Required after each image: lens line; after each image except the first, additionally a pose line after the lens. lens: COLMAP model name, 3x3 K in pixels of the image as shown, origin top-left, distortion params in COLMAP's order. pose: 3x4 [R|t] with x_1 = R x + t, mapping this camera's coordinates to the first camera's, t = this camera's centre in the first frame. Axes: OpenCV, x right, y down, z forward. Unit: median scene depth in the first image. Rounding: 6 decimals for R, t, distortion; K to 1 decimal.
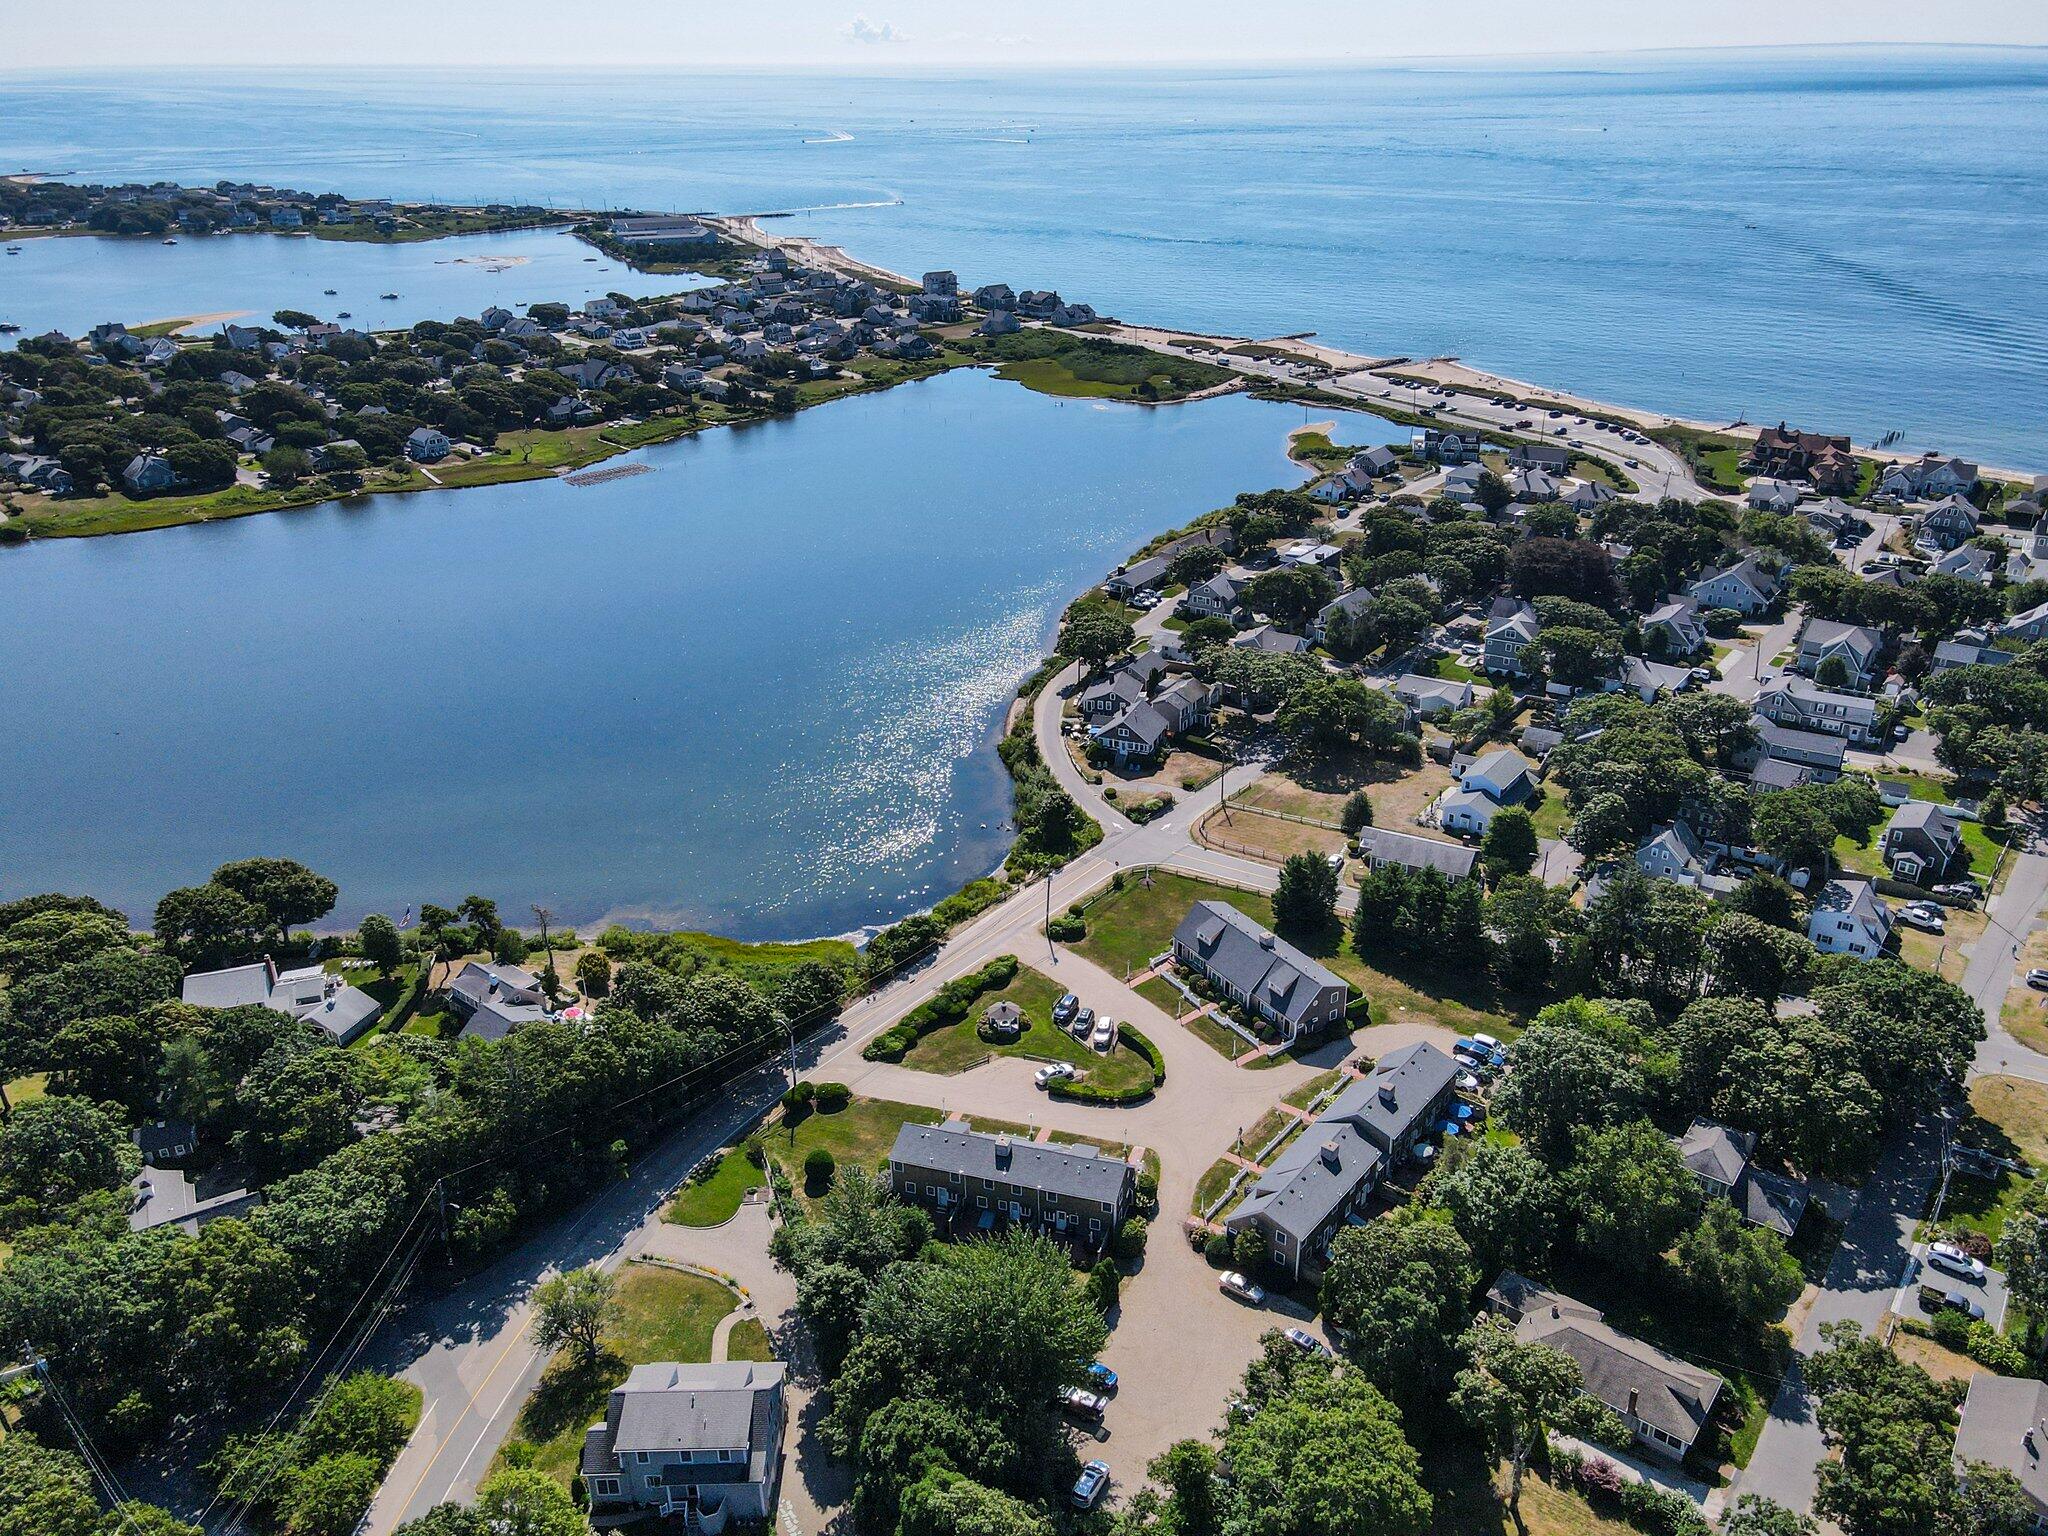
lens RADIAL K [[1531.4, 0, 1022.7], [0, 1531.4, 763.9], [0, 0, 1]] dist [-0.008931, 0.091176]
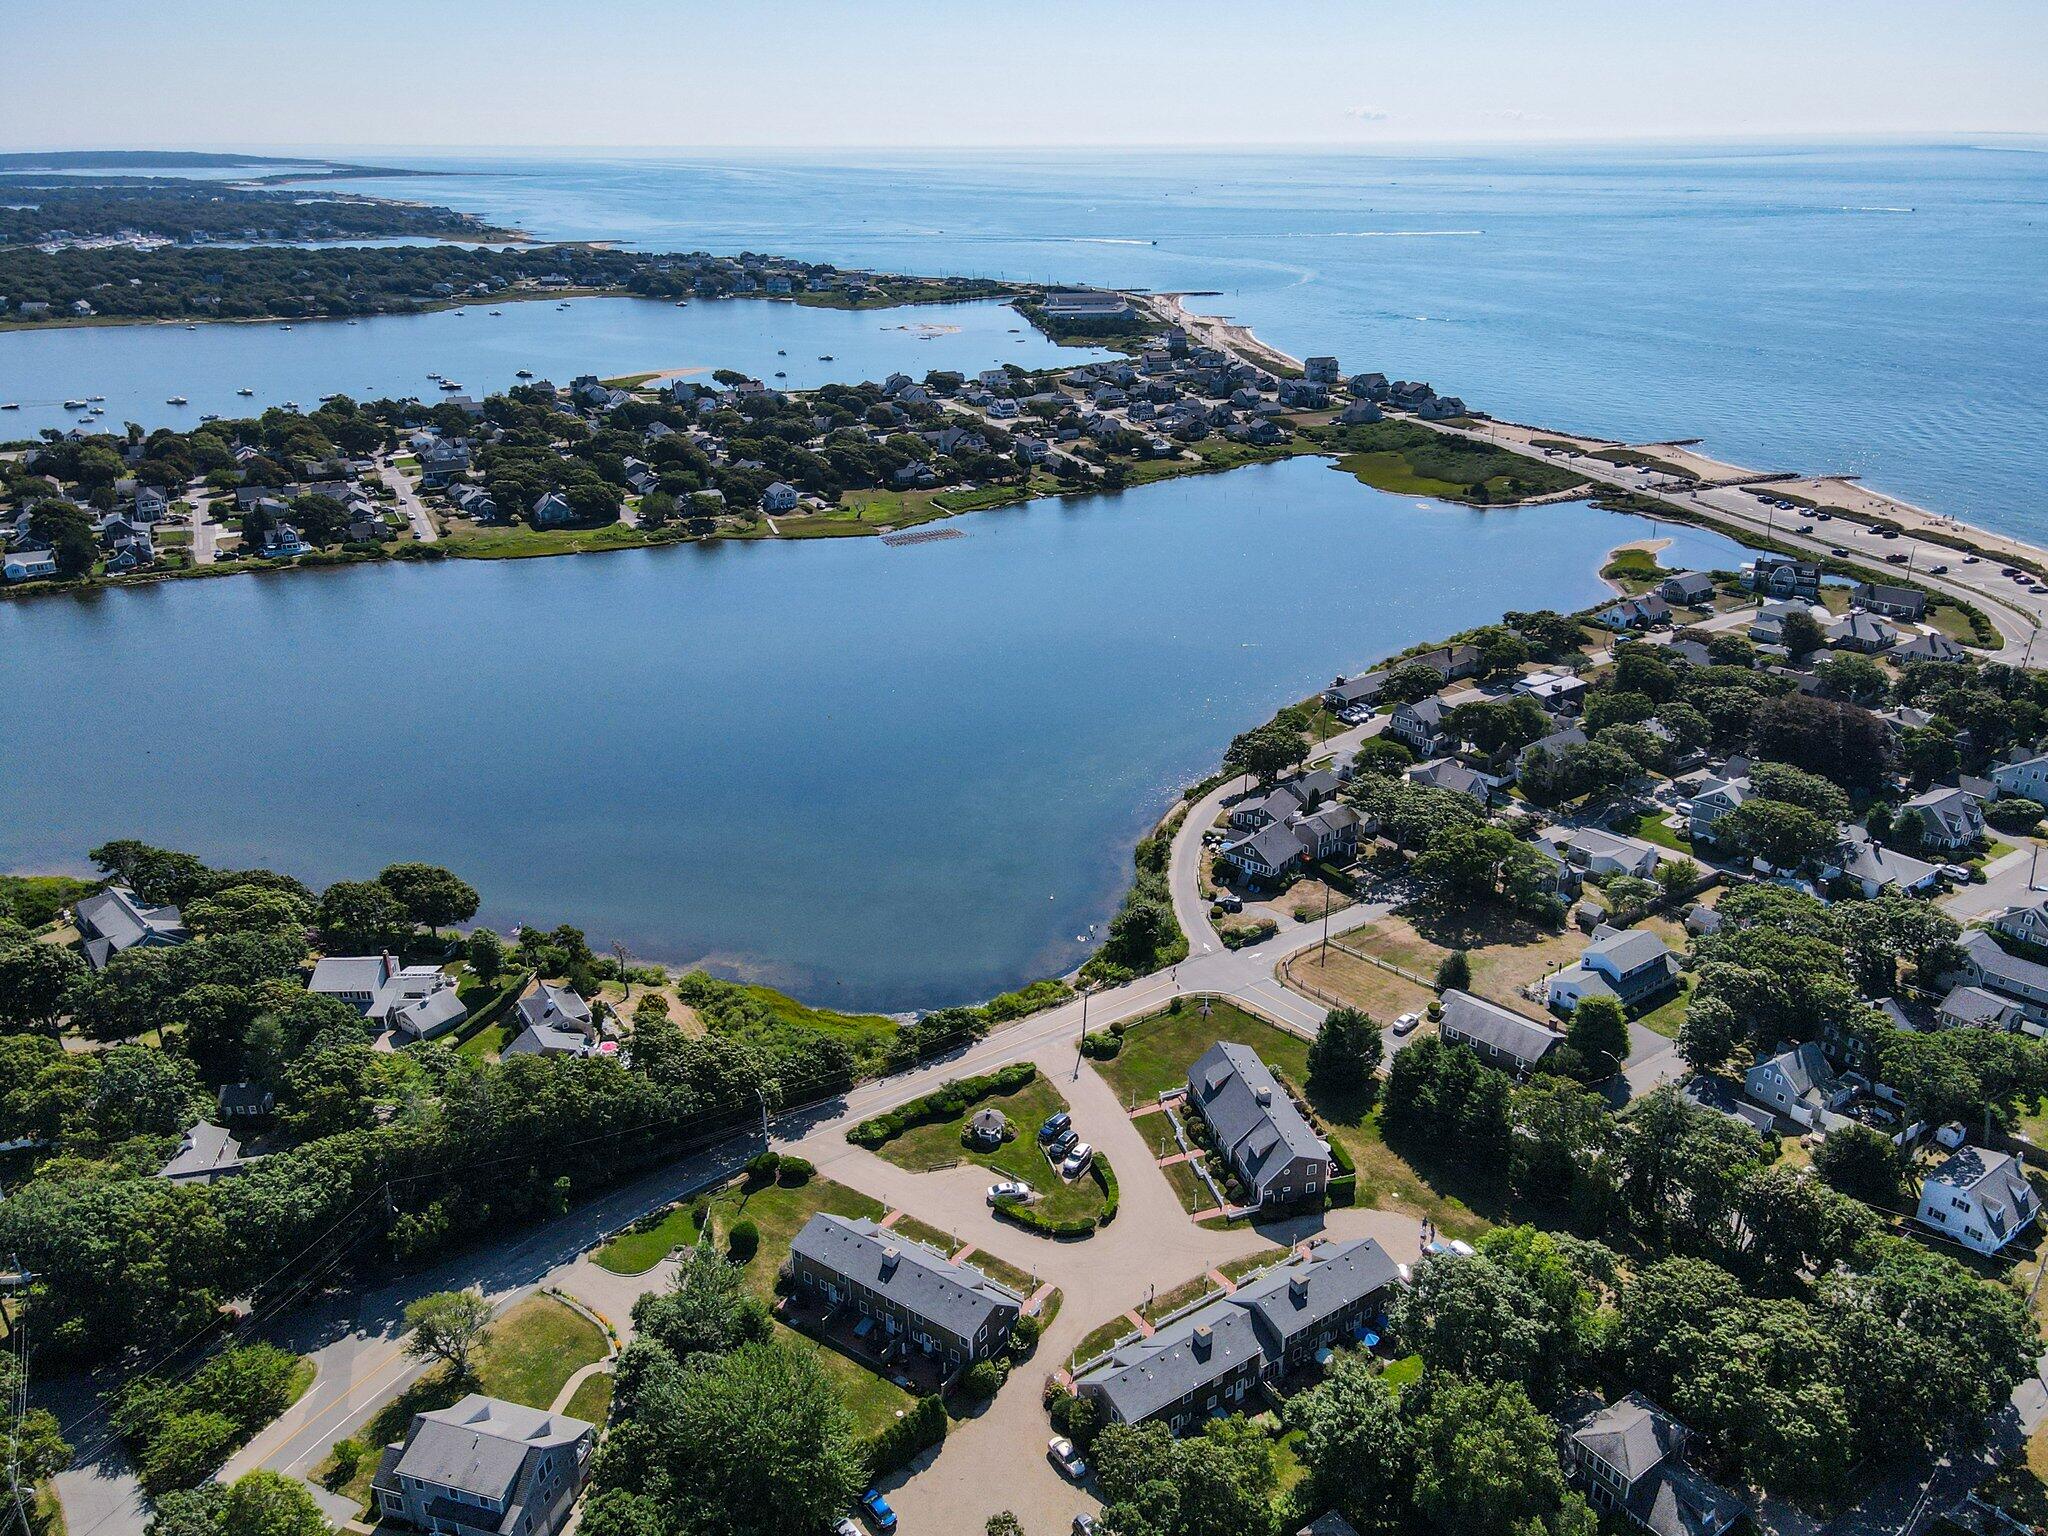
lens RADIAL K [[1497.2, 0, 1023.5], [0, 1497.2, 779.5], [0, 0, 1]] dist [-0.001294, 0.072556]
pose [[0.953220, 0.122332, -0.276416, 0.219072], [-0.129252, 0.991588, -0.006884, -0.047936], [0.273249, 0.042289, 0.961013, 0.044342]]
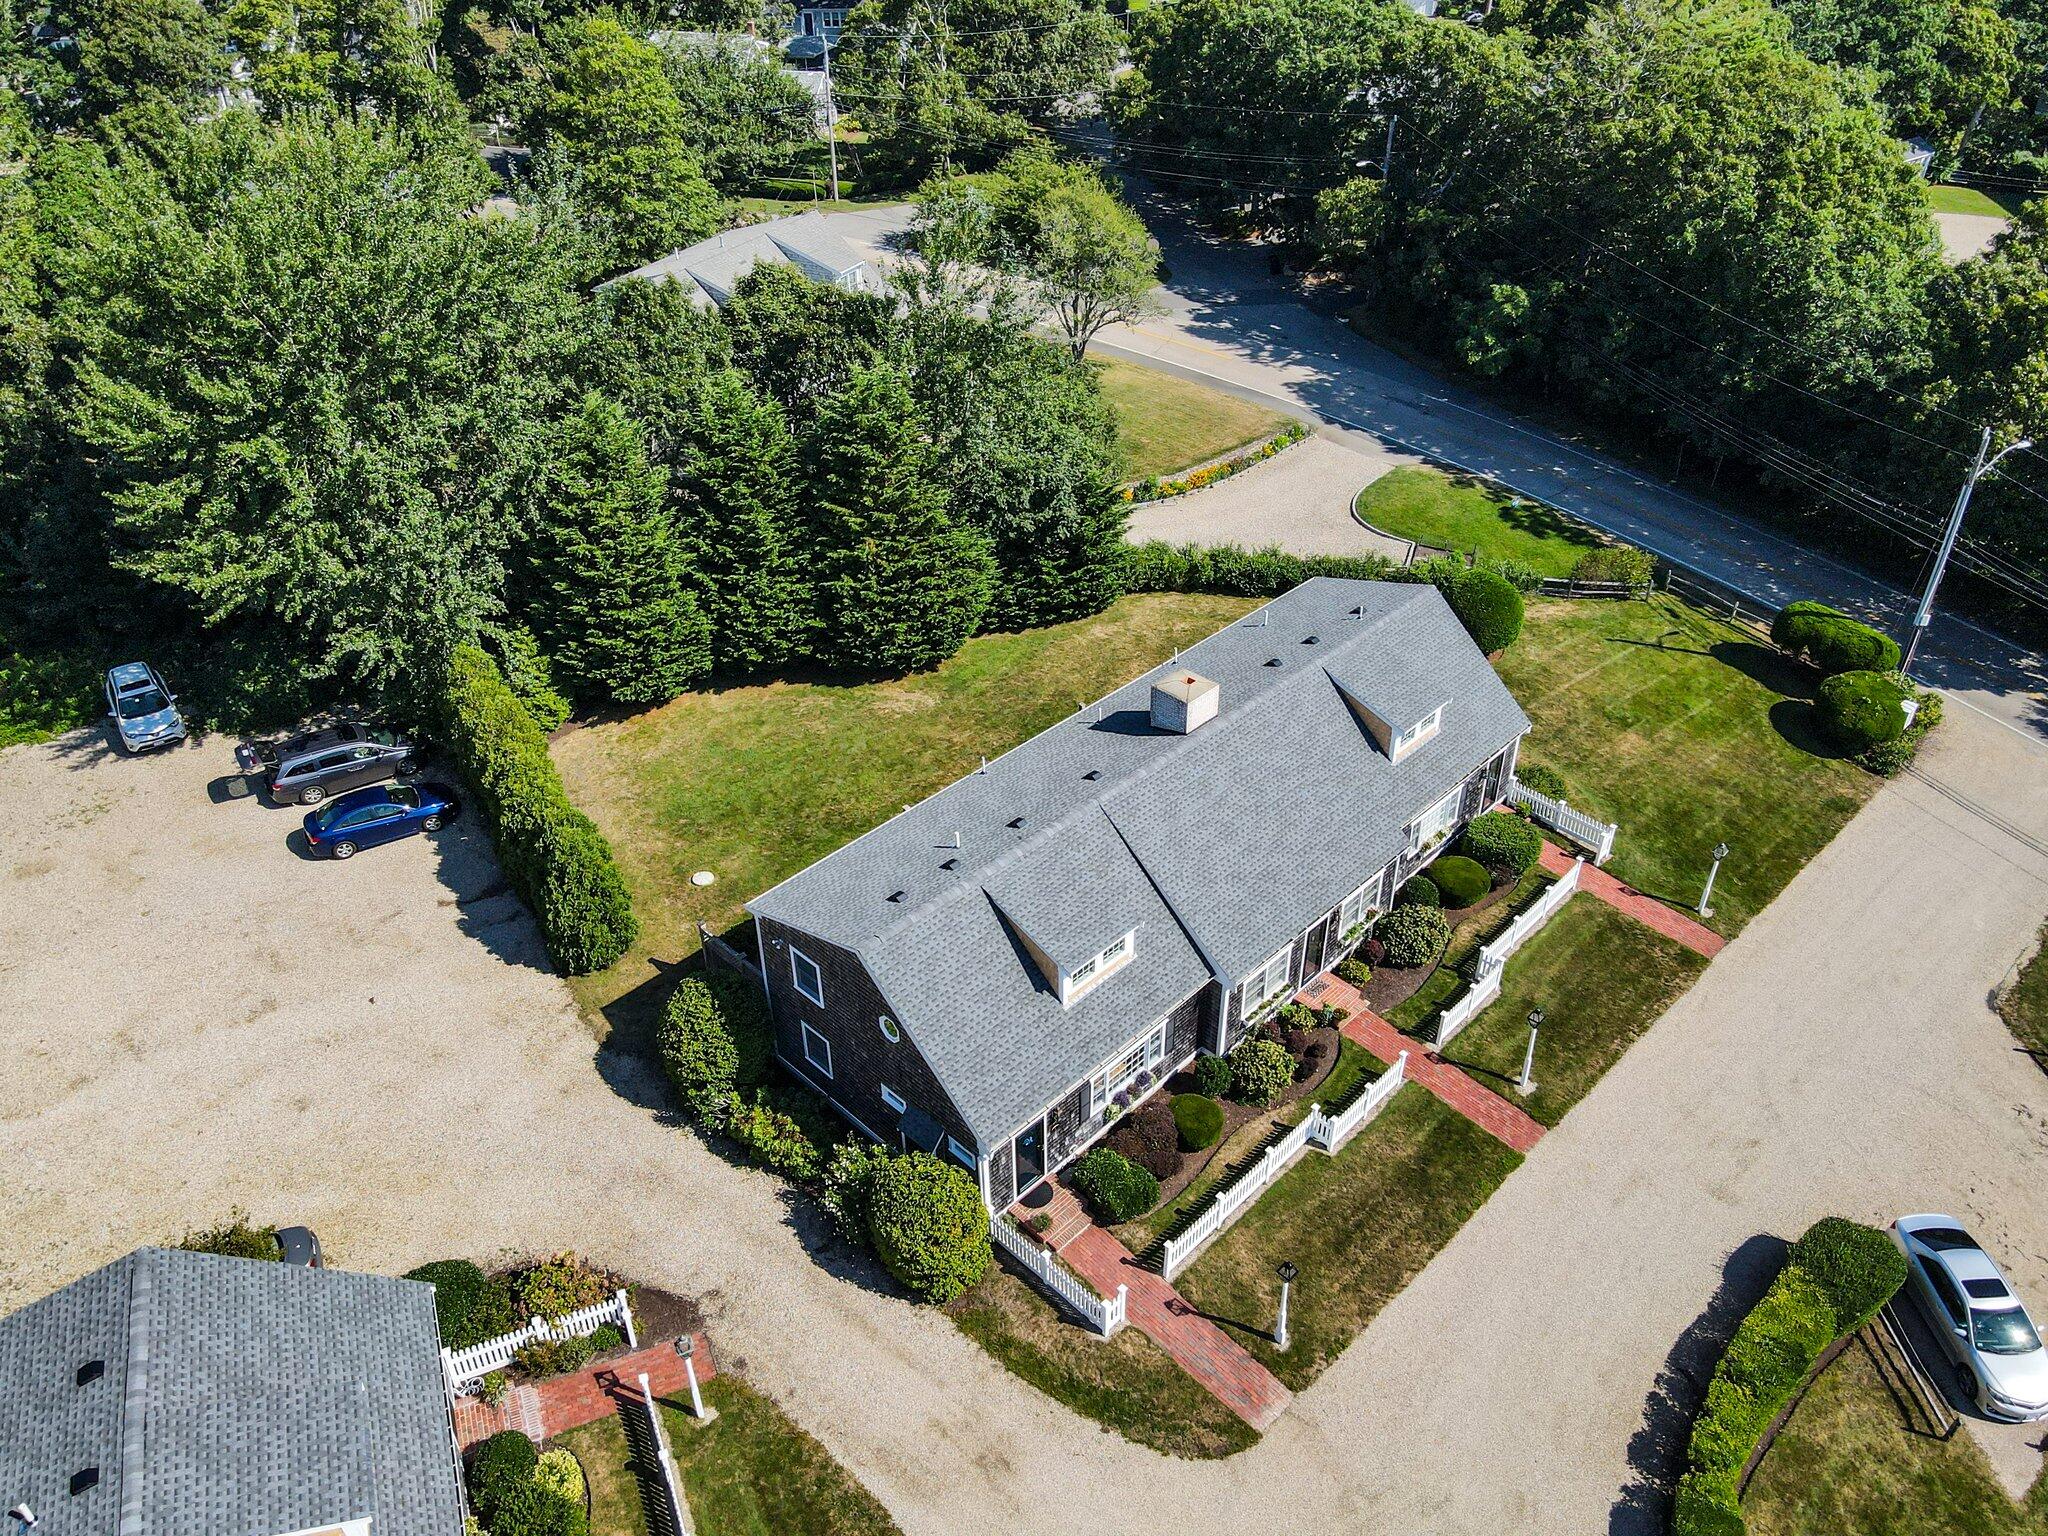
lens RADIAL K [[1478.5, 0, 1036.5], [0, 1478.5, 772.0], [0, 0, 1]] dist [-0.008573, 0.074169]
pose [[-0.444249, 0.534439, -0.719040, 0.139770], [-0.365085, 0.624931, 0.690054, 0.060848], [0.818142, 0.569066, -0.082509, 0.723220]]
